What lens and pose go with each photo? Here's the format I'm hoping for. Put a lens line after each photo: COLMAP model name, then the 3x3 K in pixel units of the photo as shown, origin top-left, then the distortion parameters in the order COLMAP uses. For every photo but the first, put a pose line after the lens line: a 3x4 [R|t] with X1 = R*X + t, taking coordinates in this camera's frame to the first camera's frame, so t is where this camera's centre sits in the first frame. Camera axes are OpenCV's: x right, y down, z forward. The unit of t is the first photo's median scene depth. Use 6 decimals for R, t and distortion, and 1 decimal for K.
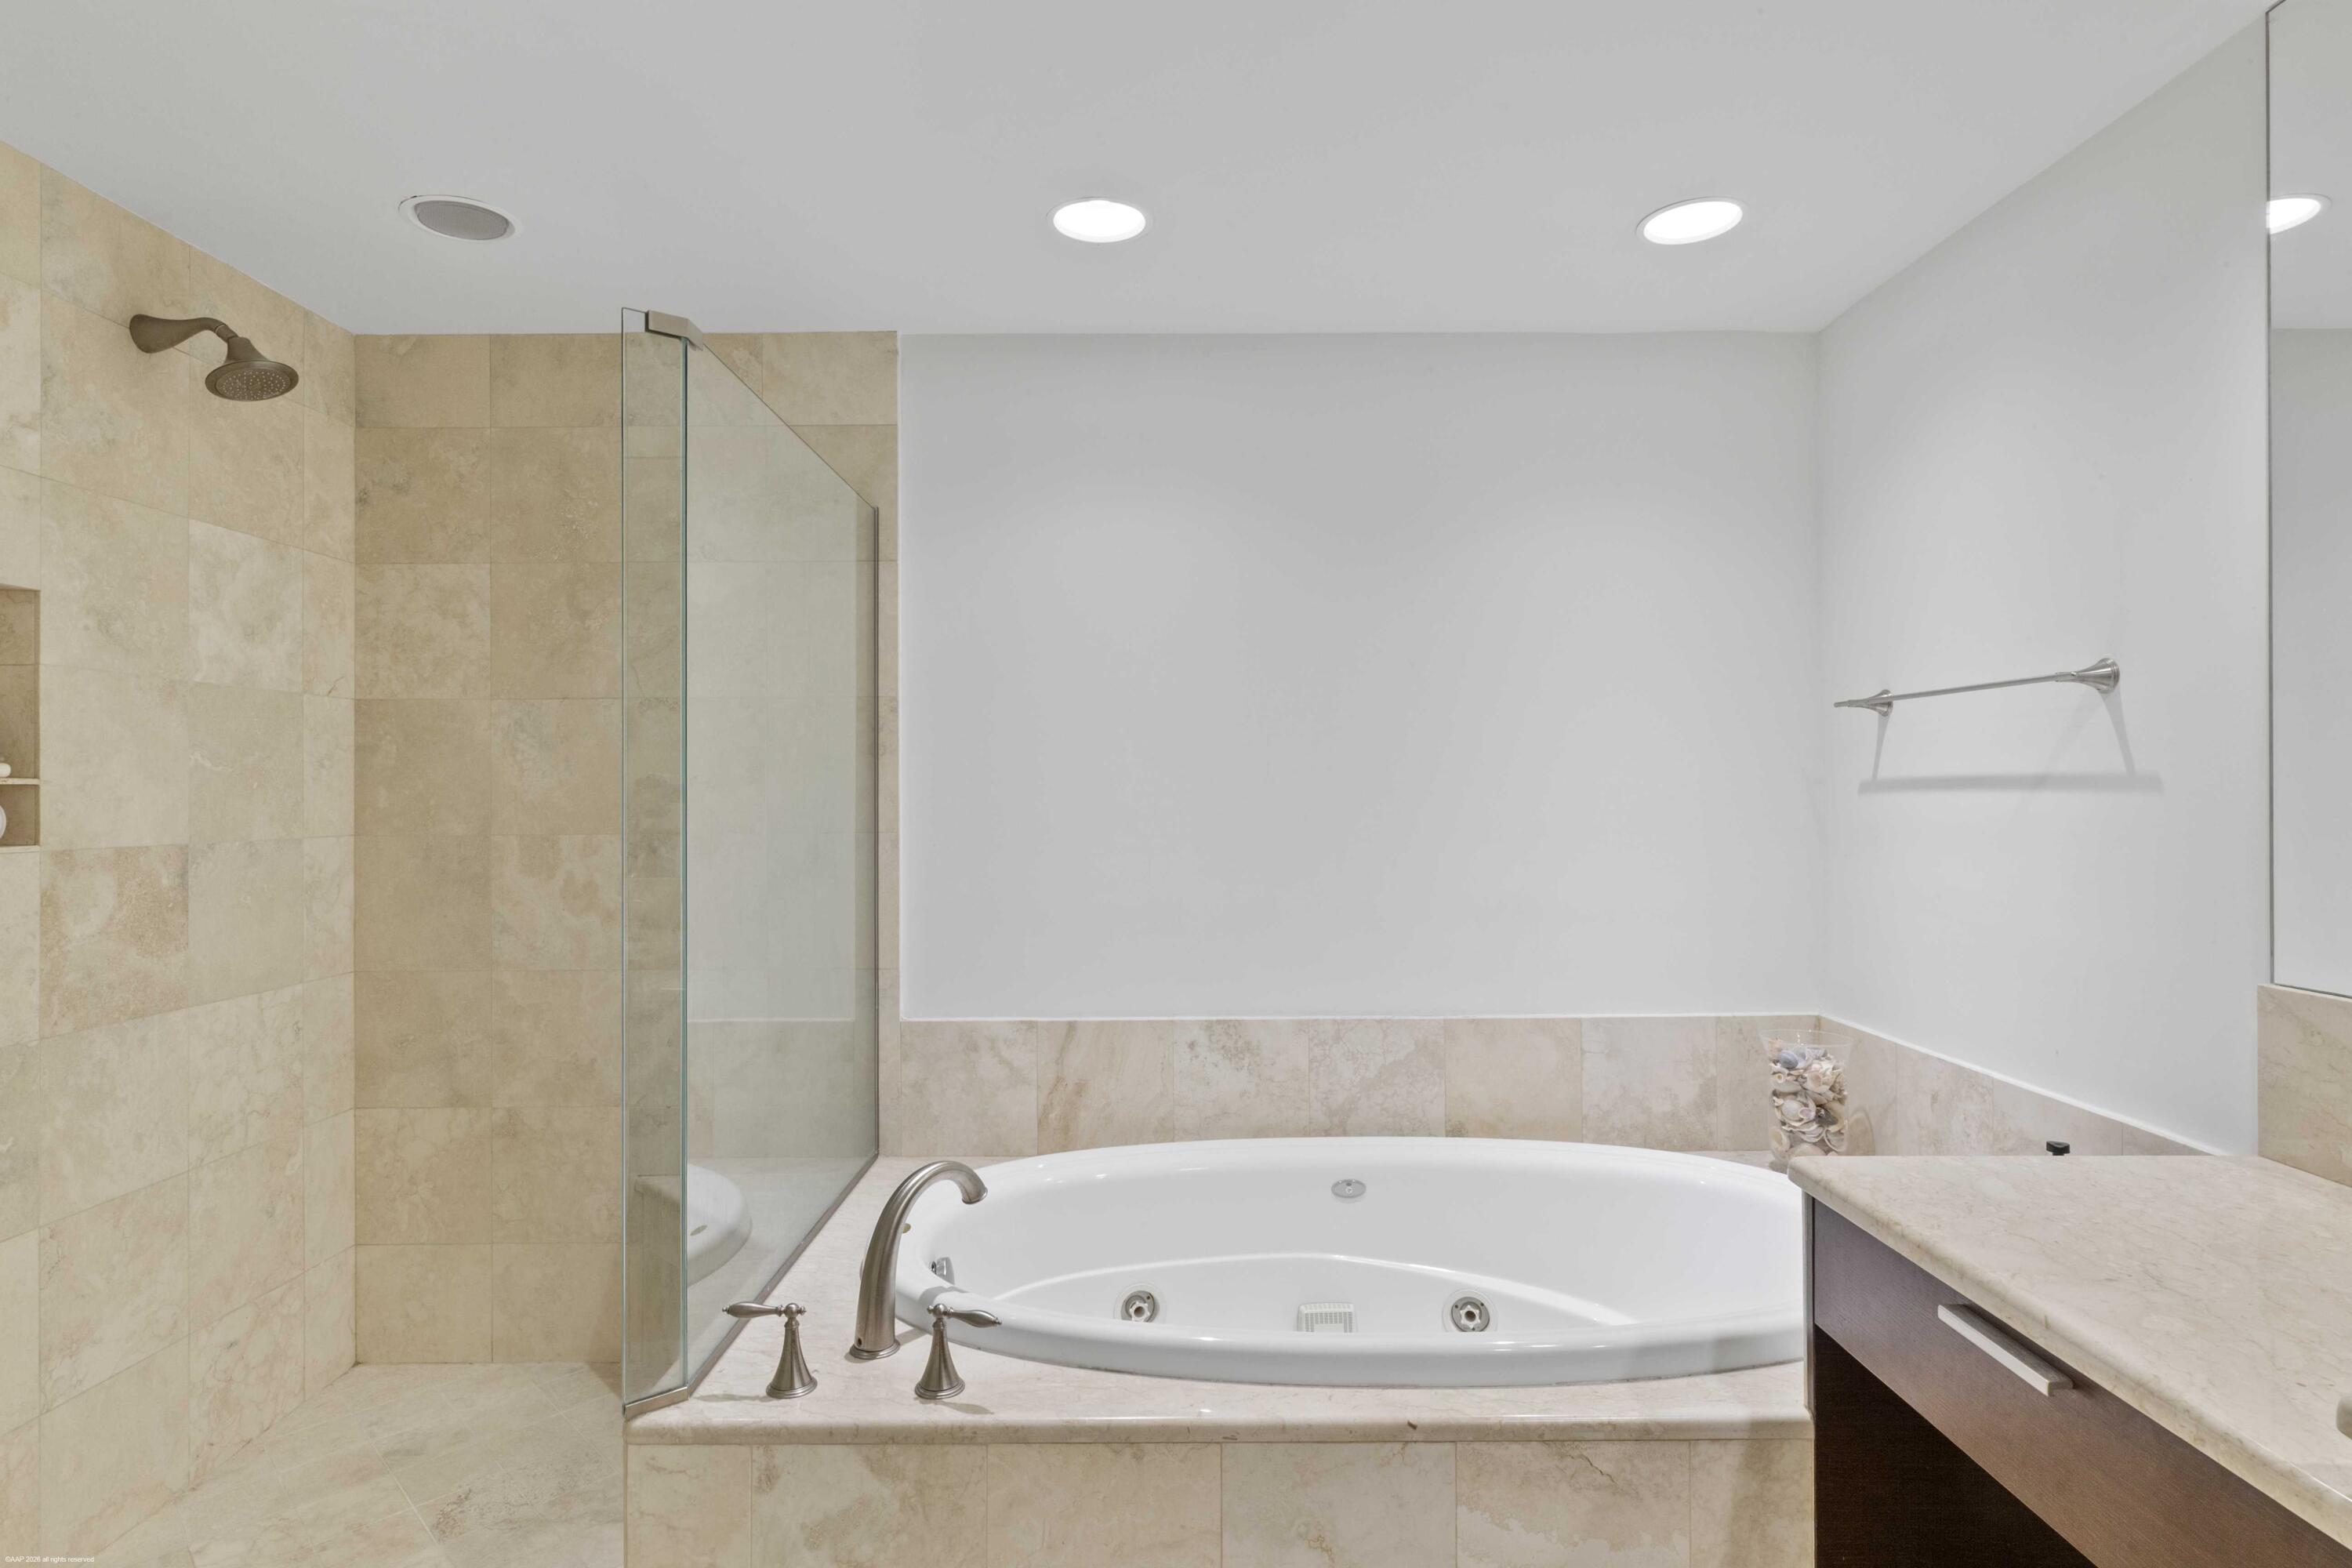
lens RADIAL K [[1297.2, 0, 1170.2], [0, 1297.2, 793.7], [0, 0, 1]] dist [-0.004383, -0.000514]
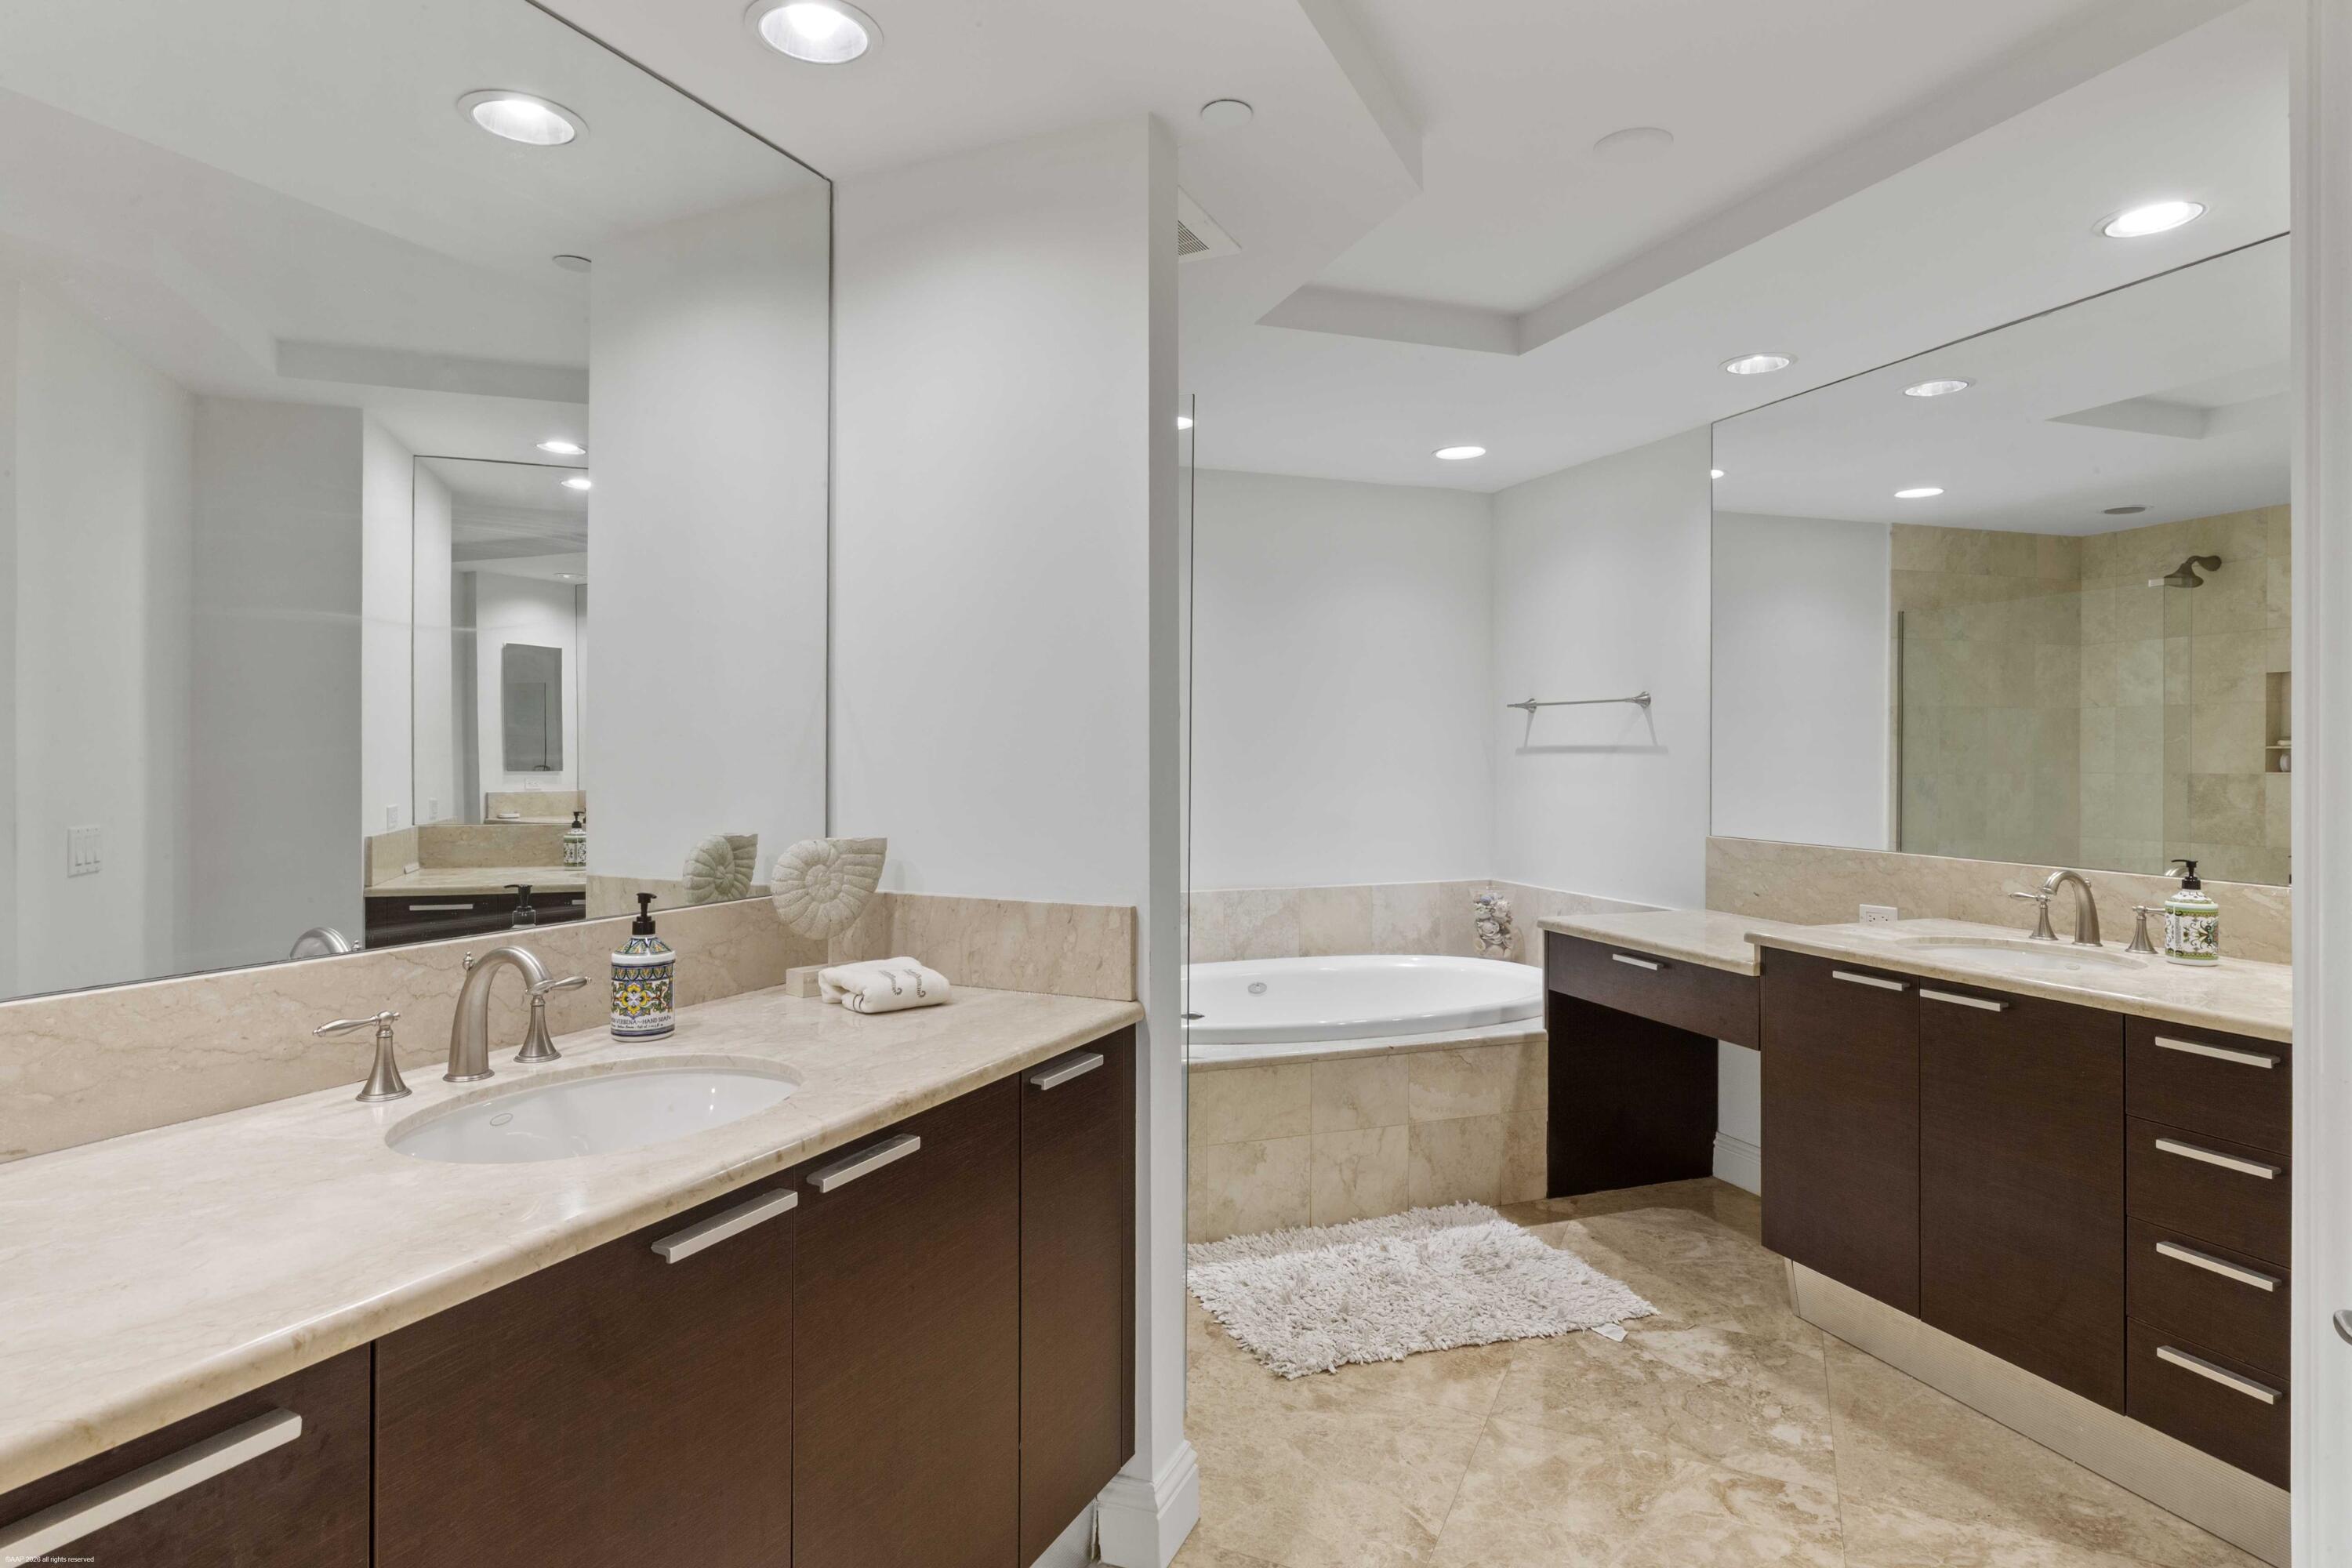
lens RADIAL K [[1297.2, 0, 1179.5], [0, 1297.2, 768.5], [0, 0, 1]] dist [-0.004383, -0.000514]
pose [[0.938037, 0.001057, 0.346534, -0.584100], [-0.005037, 0.999931, 0.010585, 0.002290], [-0.346499, -0.011675, 0.937978, -0.586074]]
